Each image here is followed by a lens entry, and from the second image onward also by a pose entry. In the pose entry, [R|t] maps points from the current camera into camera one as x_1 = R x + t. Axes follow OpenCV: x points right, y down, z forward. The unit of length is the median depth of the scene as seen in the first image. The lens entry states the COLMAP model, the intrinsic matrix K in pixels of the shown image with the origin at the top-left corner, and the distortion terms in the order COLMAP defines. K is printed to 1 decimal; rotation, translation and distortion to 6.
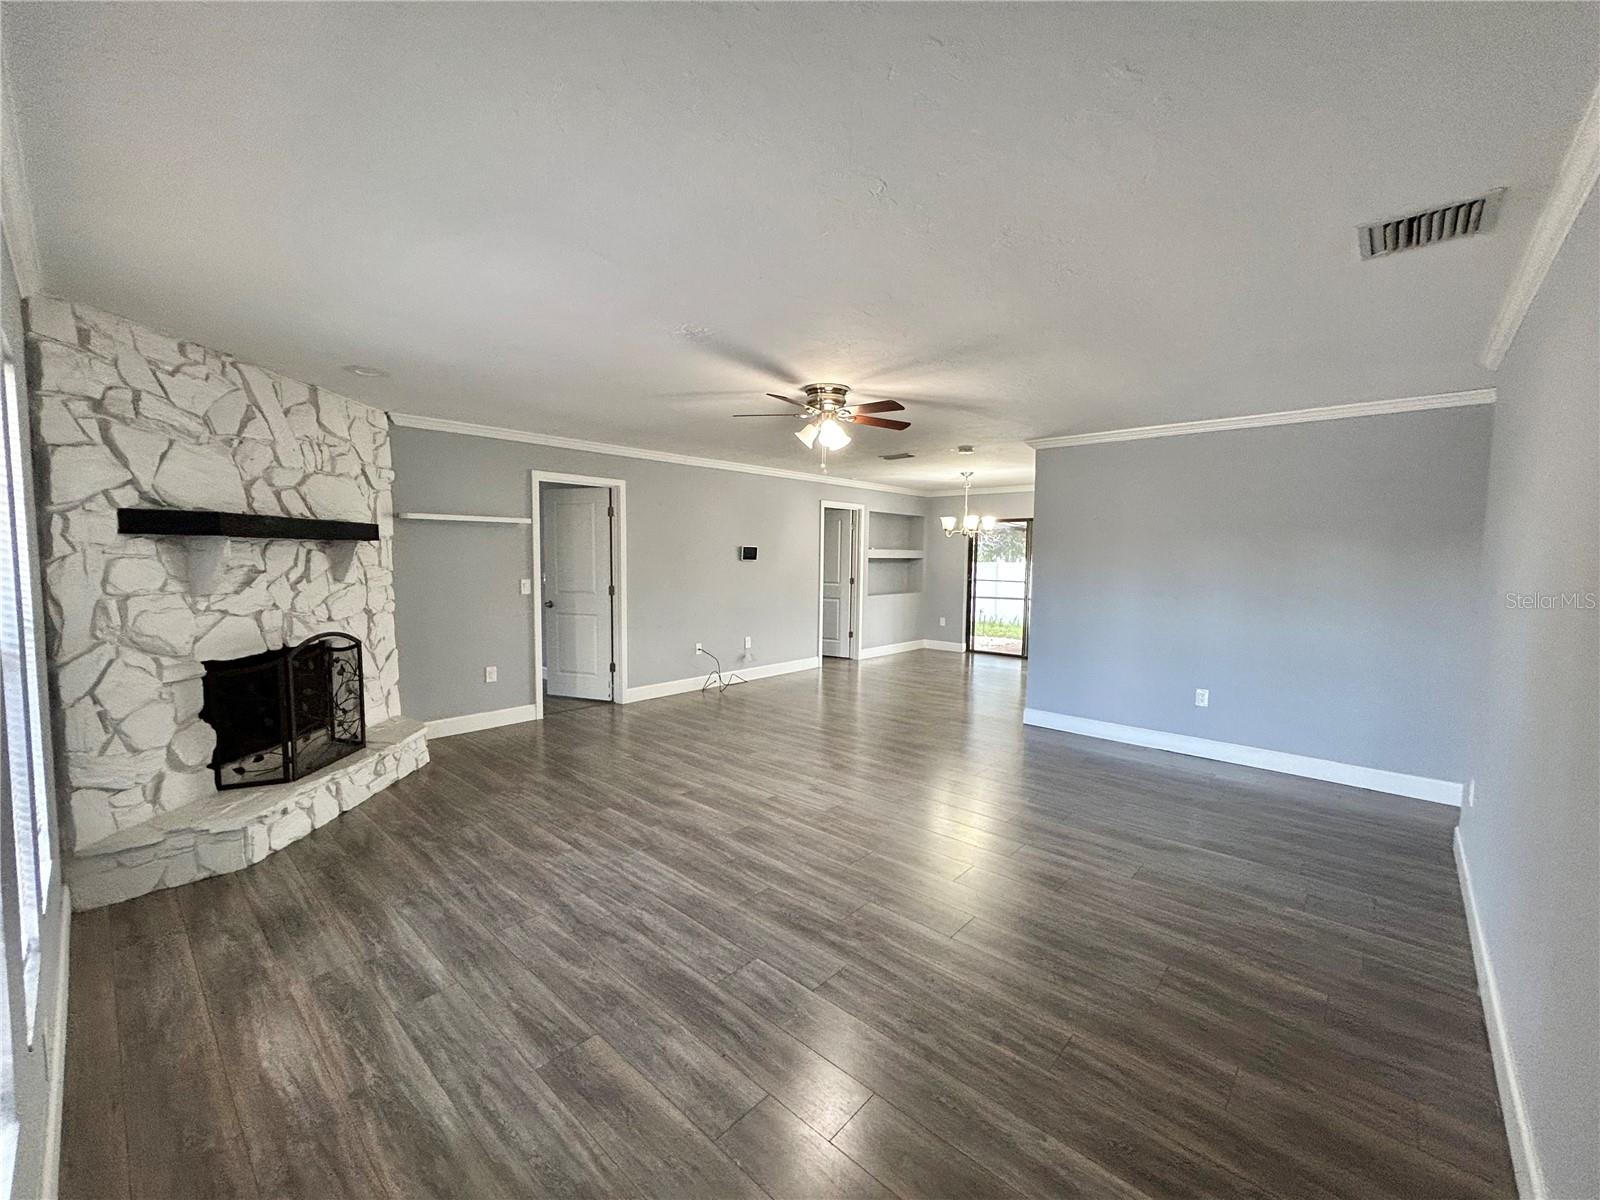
lens RADIAL K [[651.1, 0, 800.0], [0, 651.1, 600.0], [0, 0, 1]] dist [-0.002826, 0.000700]
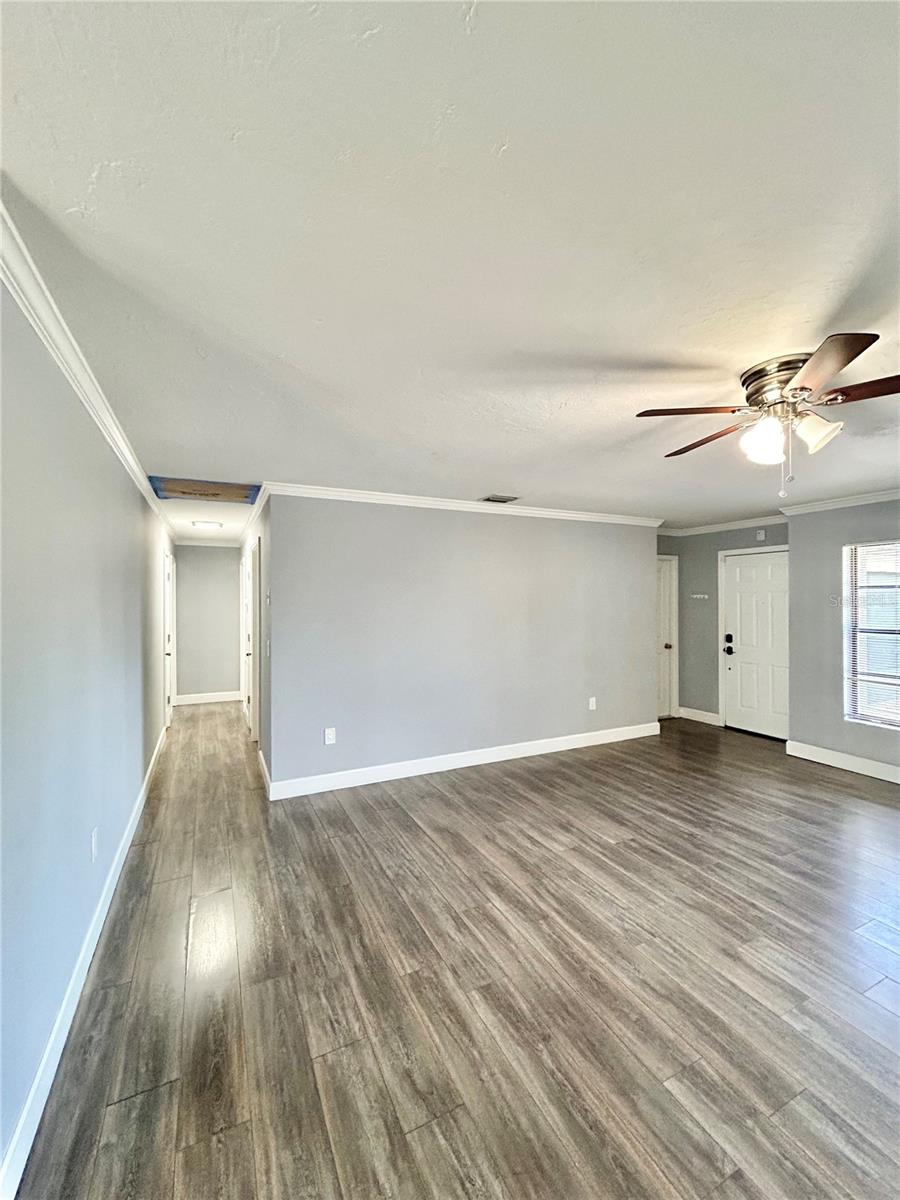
lens RADIAL K [[488.4, 0, 447.3], [0, 488.4, 597.0], [0, 0, 1]] dist [-0.002826, 0.000700]
pose [[-0.928793, -0.005882, 0.370552, 0.226976], [0.019486, 0.997716, 0.064680, -0.176805], [-0.370086, 0.067295, -0.926557, 2.121657]]
